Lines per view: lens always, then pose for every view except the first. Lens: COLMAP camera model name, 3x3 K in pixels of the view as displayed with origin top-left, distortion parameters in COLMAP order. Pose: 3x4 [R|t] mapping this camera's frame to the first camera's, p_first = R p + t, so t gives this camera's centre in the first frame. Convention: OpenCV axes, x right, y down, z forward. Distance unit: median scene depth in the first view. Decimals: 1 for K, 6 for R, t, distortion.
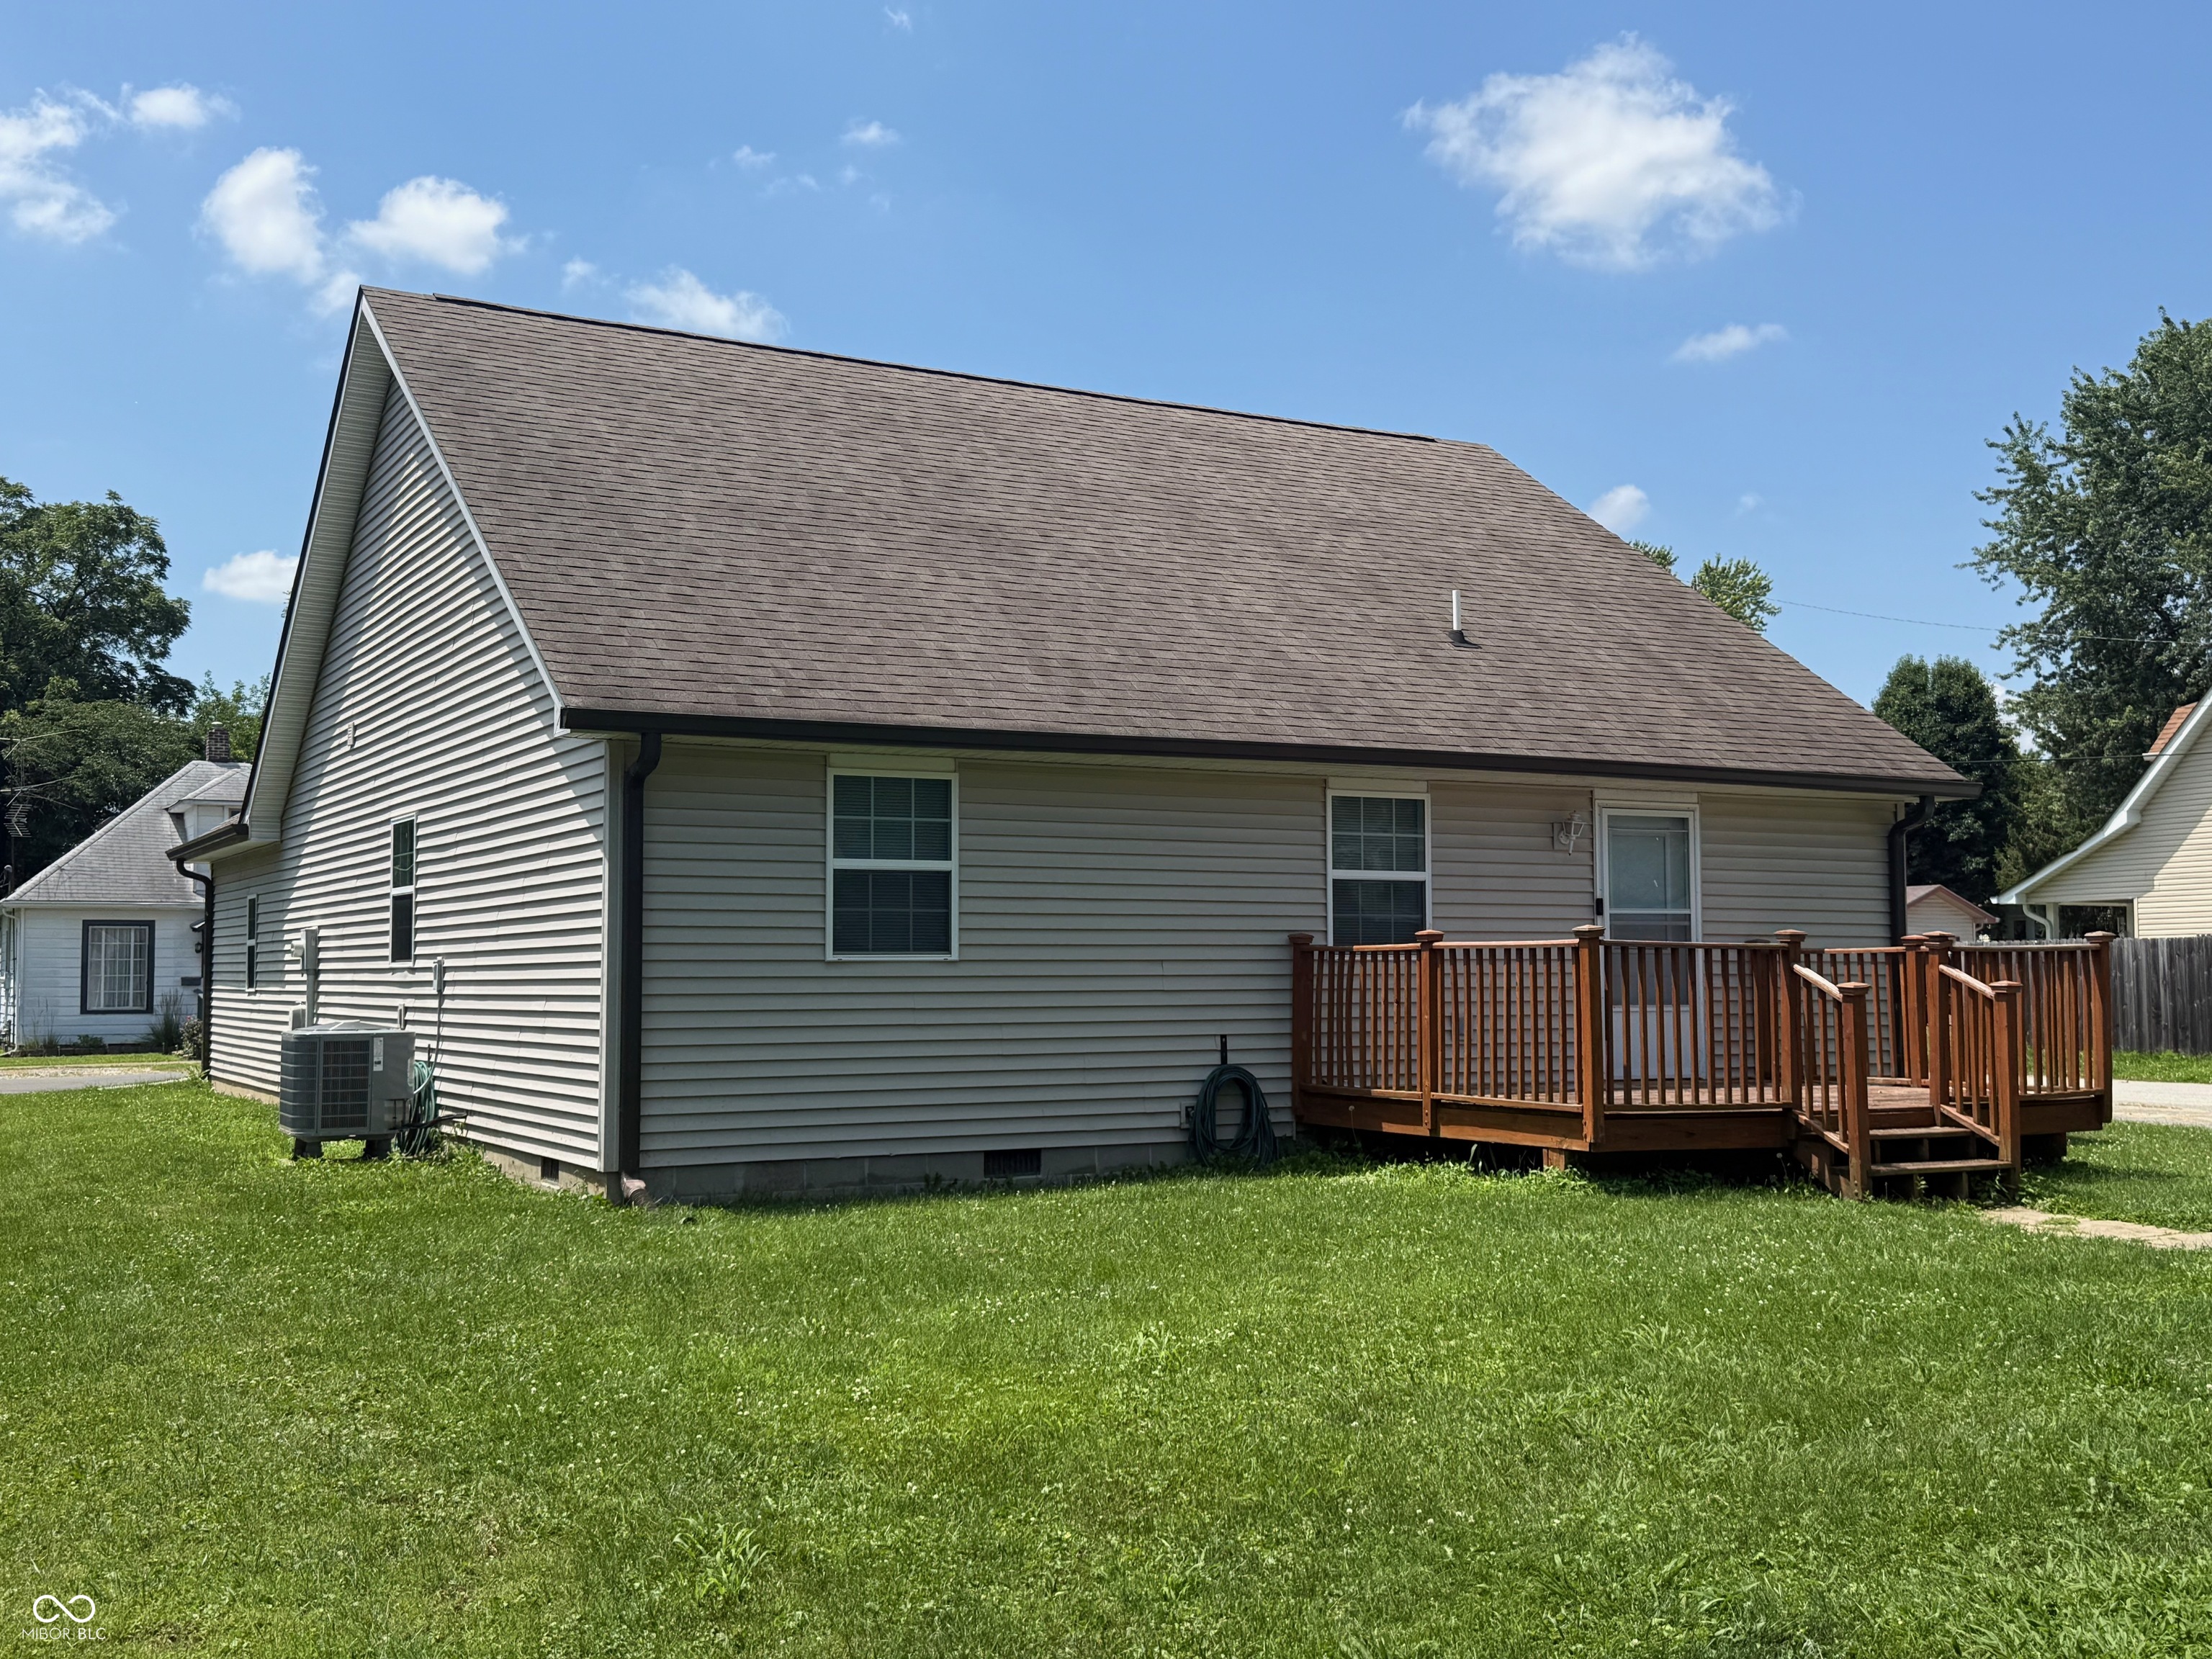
lens RADIAL K [[2286.0, 0, 1147.2], [0, 2286.0, 834.3], [0, 0, 1]] dist [0.119550, -0.012713]
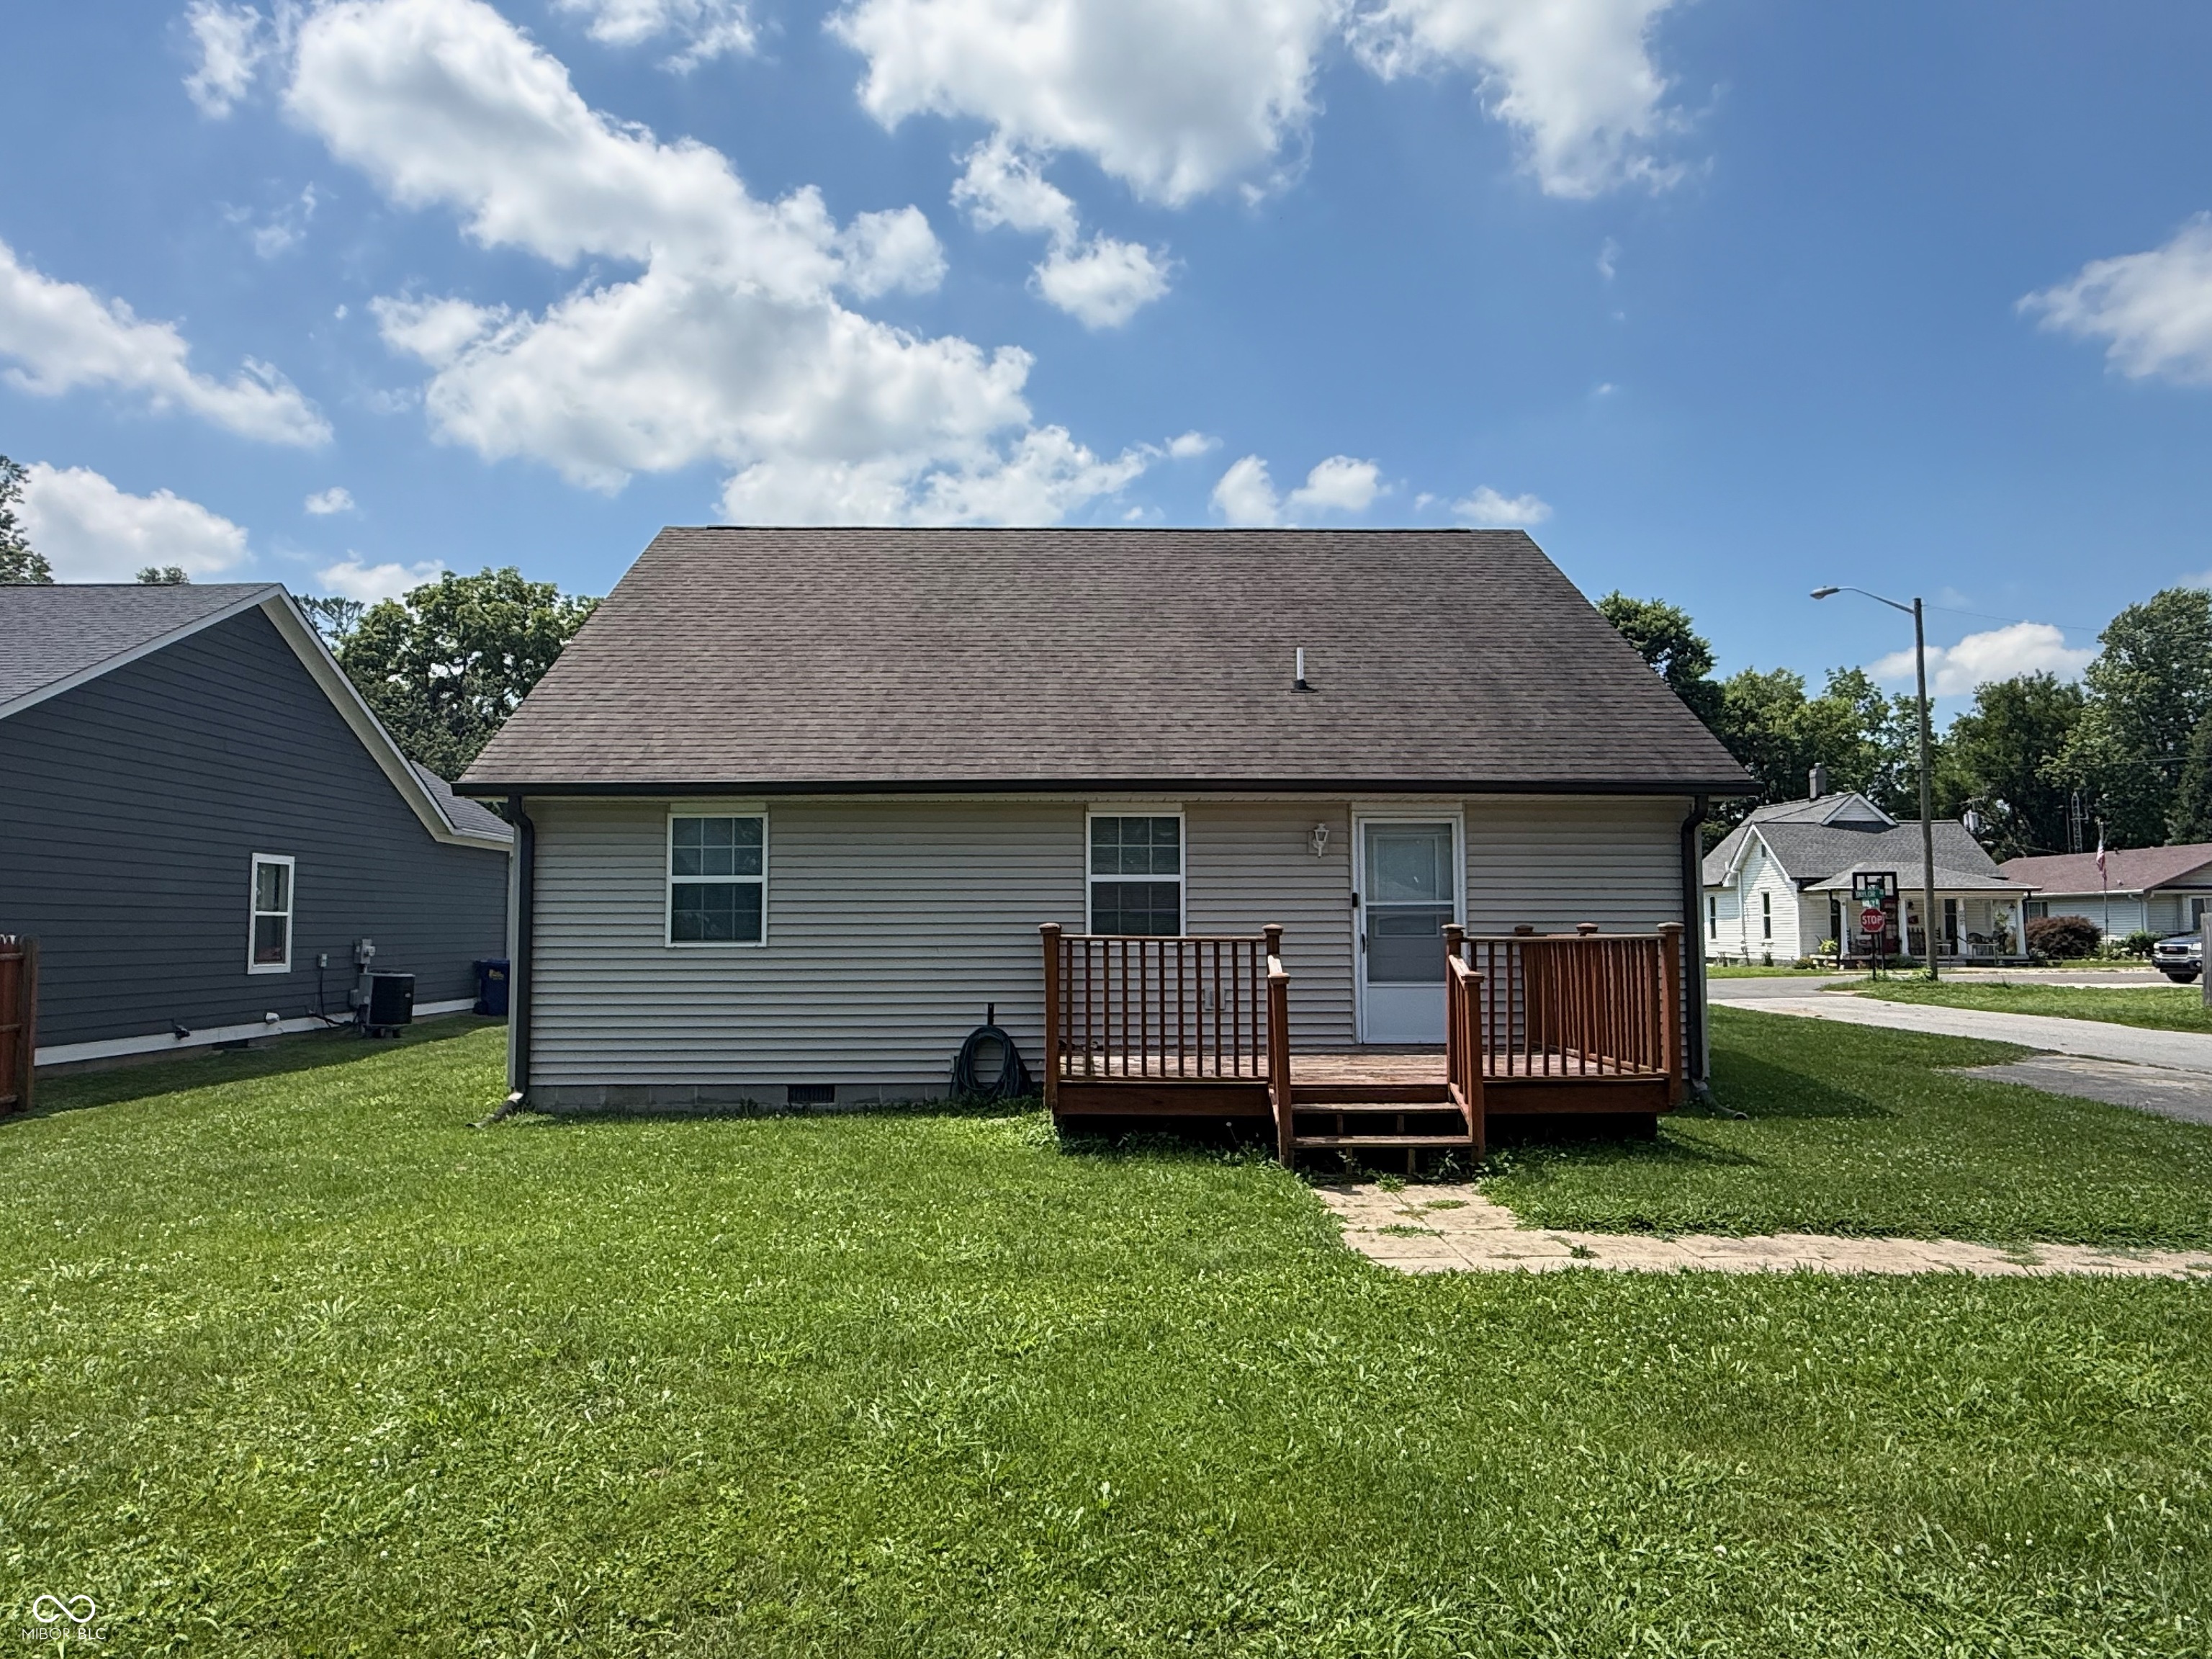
lens RADIAL K [[1421.4, 0, 1109.5], [0, 1421.4, 834.4], [0, 0, 1]] dist [-0.003046, -0.001032]
pose [[0.887010, -0.030856, -0.460718, 0.447551], [0.027993, 0.999523, -0.013048, 0.003345], [0.460900, -0.001323, 0.887451, 0.290913]]
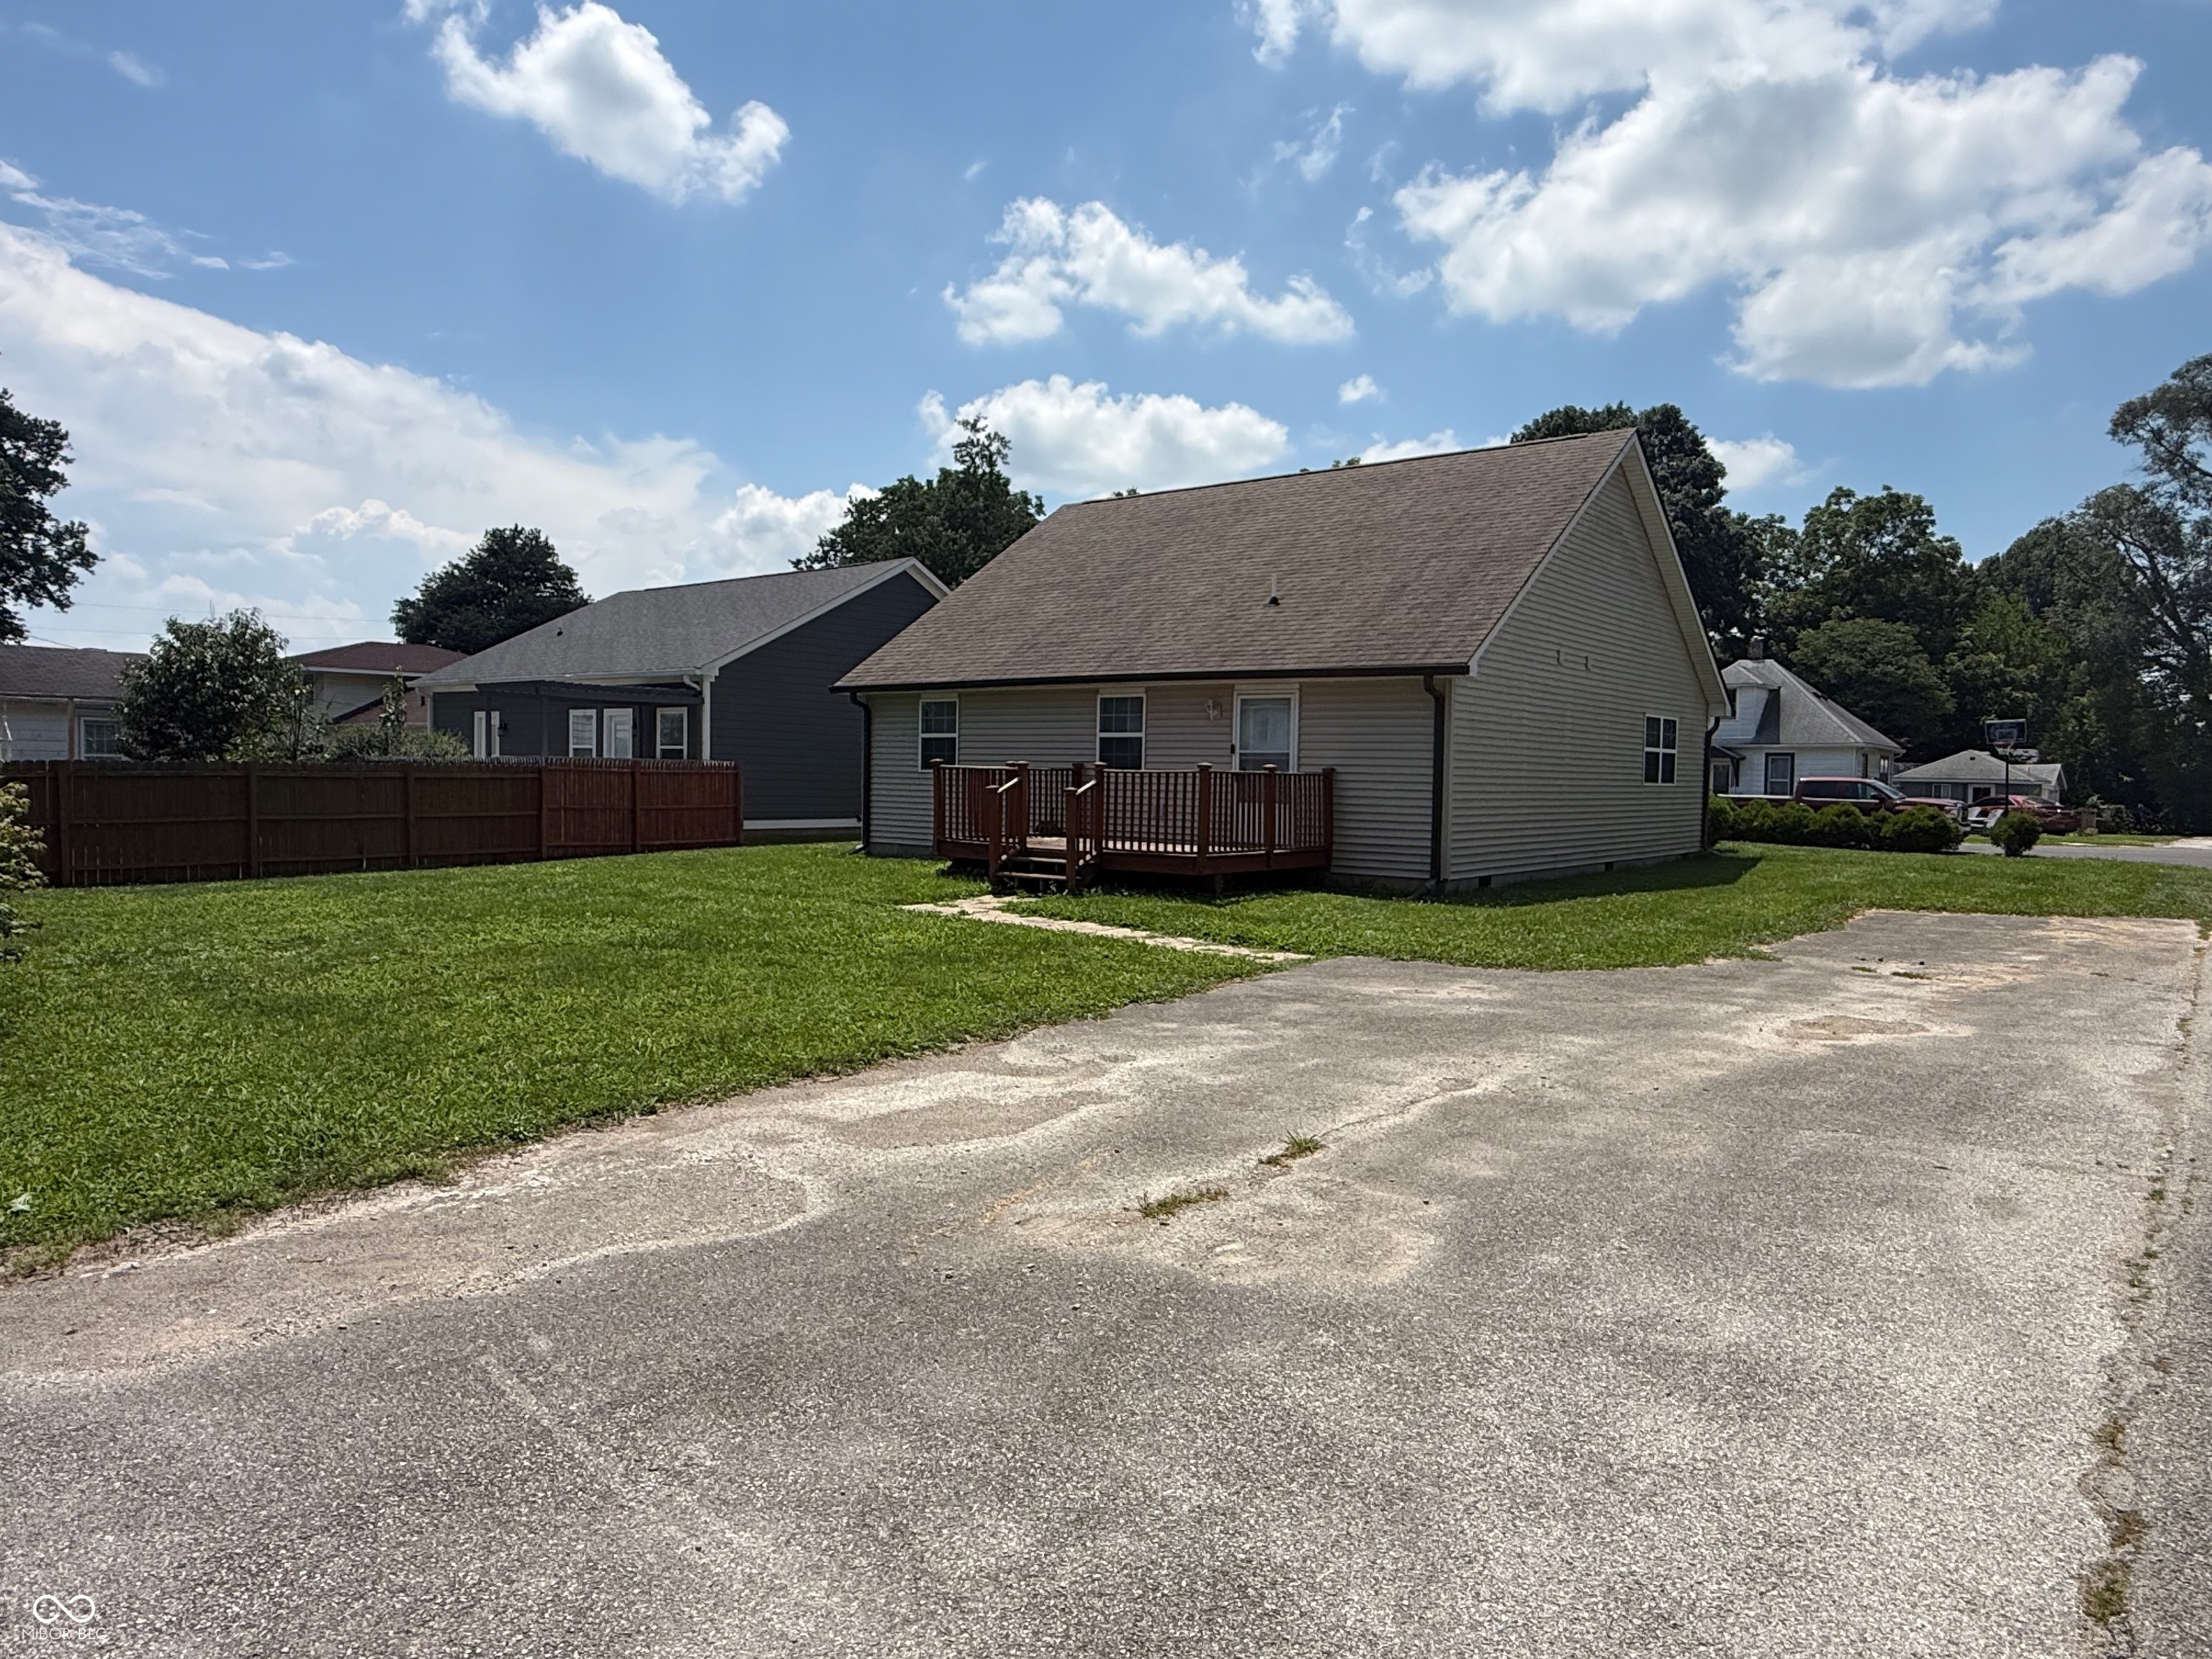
lens RADIAL K [[1409.7, 0, 1111.7], [0, 1409.7, 792.4], [0, 0, 1]] dist [0.004225, -0.000063]
pose [[0.394777, 0.024035, -0.918462, 1.255883], [0.037500, 0.998403, 0.042246, 0.015475], [0.918011, -0.051120, 0.393246, 0.485445]]
